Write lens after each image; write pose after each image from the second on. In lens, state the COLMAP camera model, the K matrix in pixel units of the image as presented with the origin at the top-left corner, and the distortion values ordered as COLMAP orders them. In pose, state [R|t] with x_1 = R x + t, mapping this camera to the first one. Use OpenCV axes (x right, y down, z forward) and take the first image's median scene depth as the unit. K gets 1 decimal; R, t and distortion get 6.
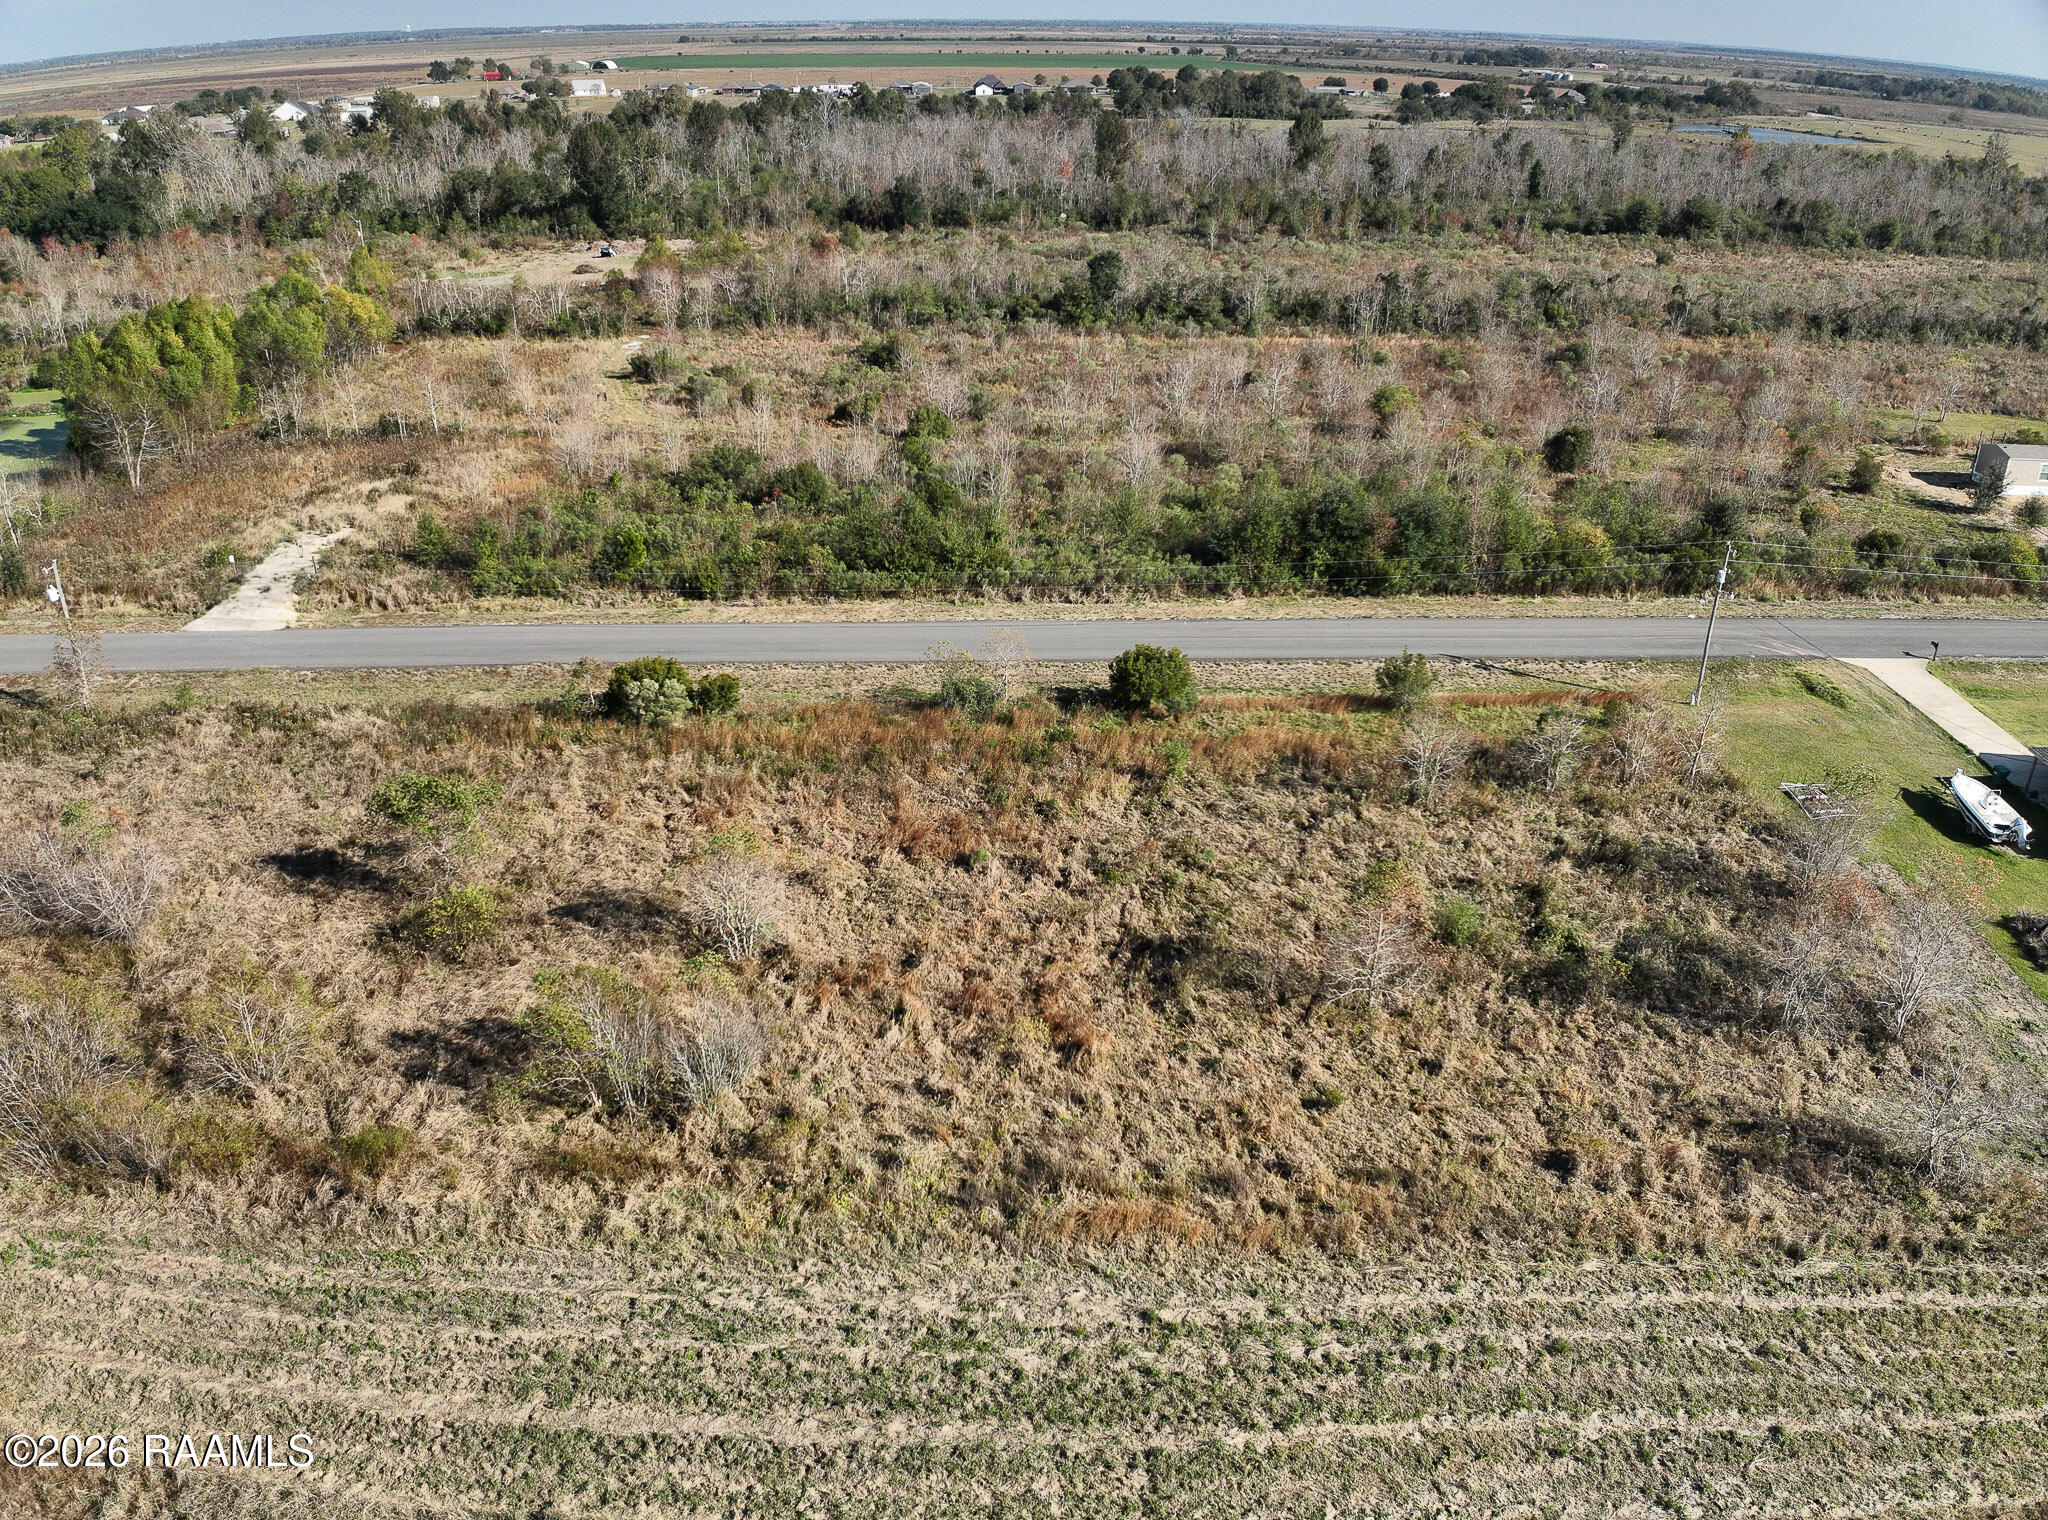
lens RADIAL K [[1522.5, 0, 1022.7], [0, 1522.5, 760.7], [0, 0, 1]] dist [-0.097007, -0.023887]
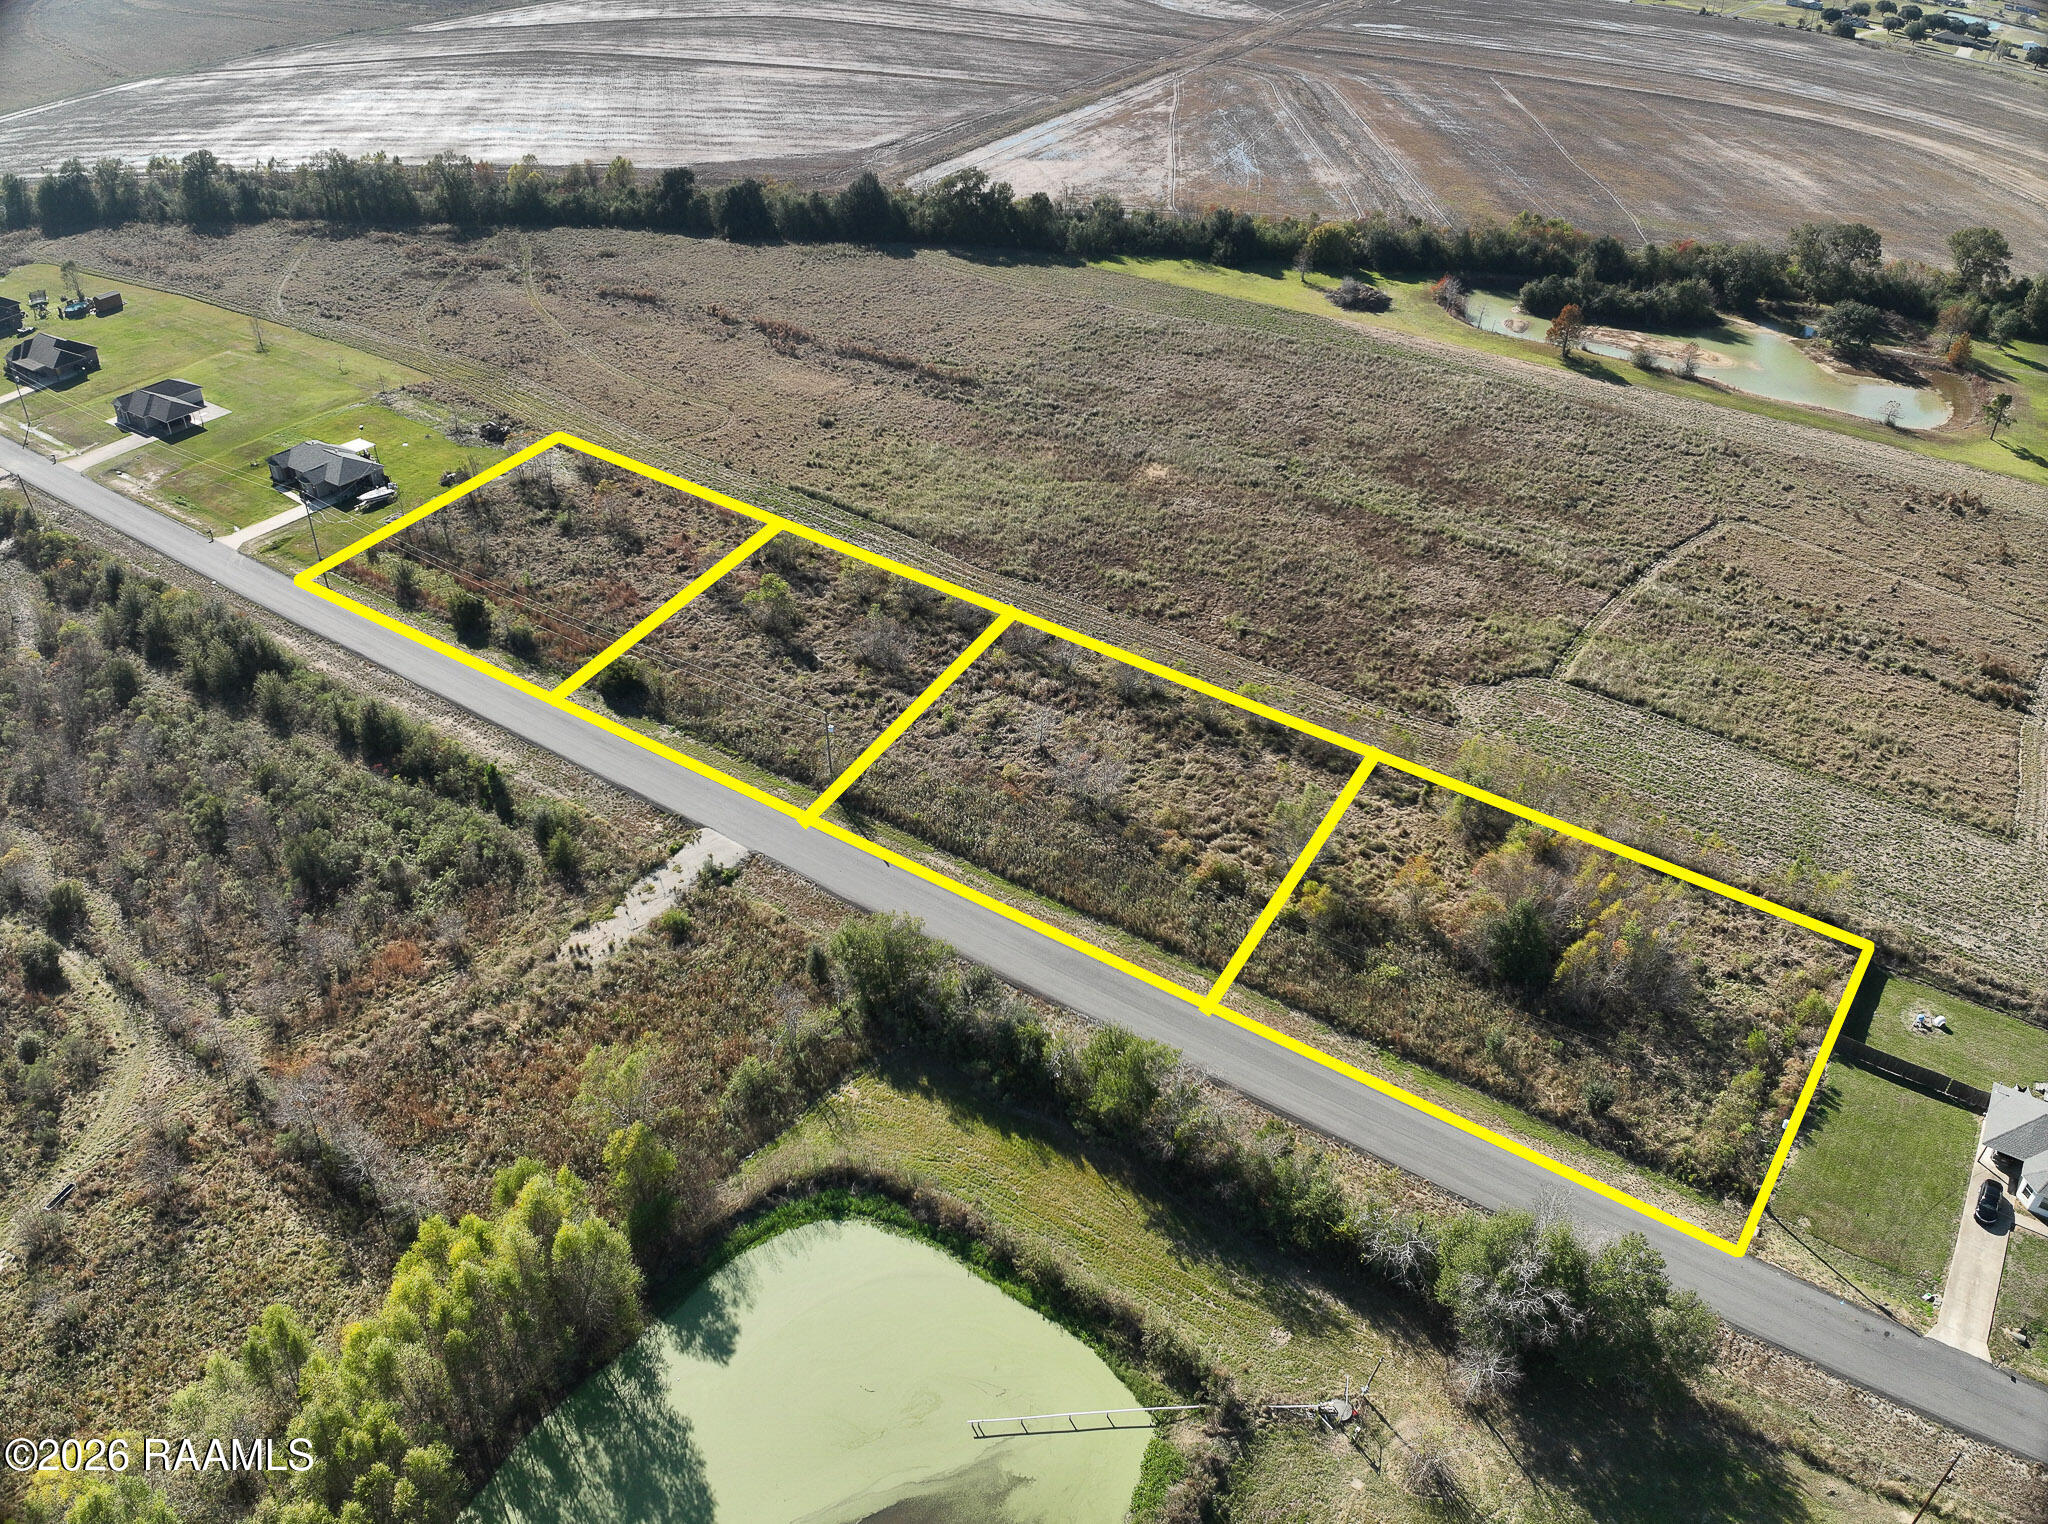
lens RADIAL K [[1485.4, 0, 1032.2], [0, 1485.4, 762.4], [0, 0, 1]] dist [-0.095377, -0.024999]
pose [[-0.801624, -0.349579, 0.484968, -1.414290], [0.258103, 0.529343, 0.808195, -1.207593], [-0.539242, 0.773040, -0.334107, 1.200206]]
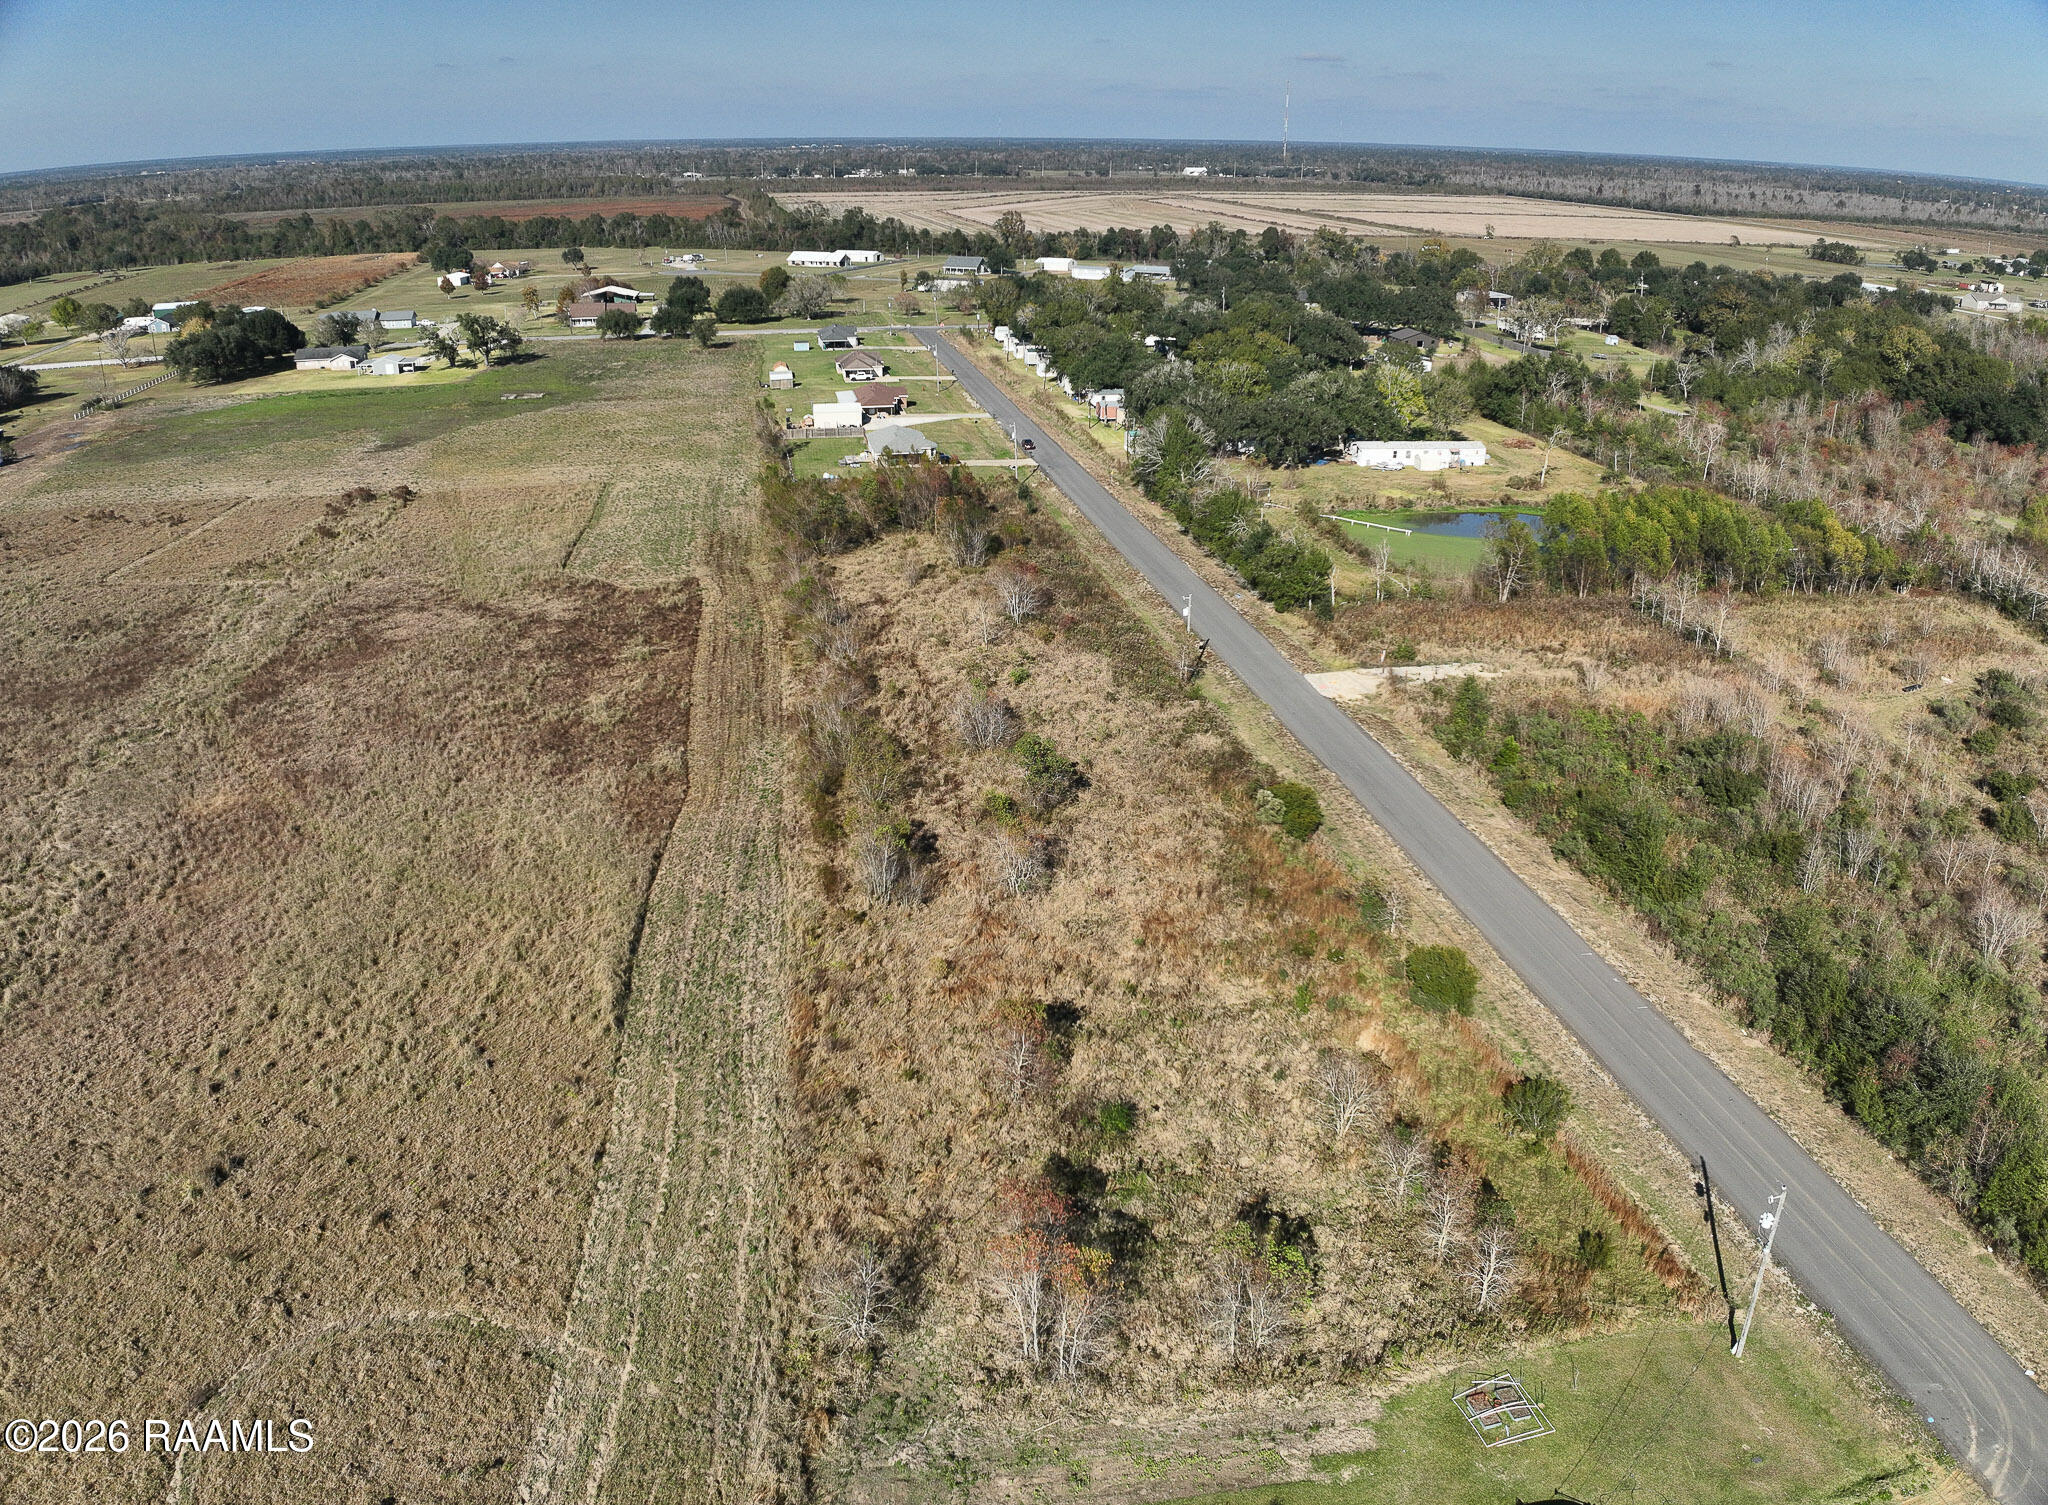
lens RADIAL K [[1512.5, 0, 1032.0], [0, 1512.5, 756.9], [0, 0, 1]] dist [-0.104464, -0.012283]
pose [[0.159899, 0.377054, -0.912284, 0.840896], [-0.447629, 0.851390, 0.273429, -0.305580], [0.879807, 0.364644, 0.304916, 0.262011]]
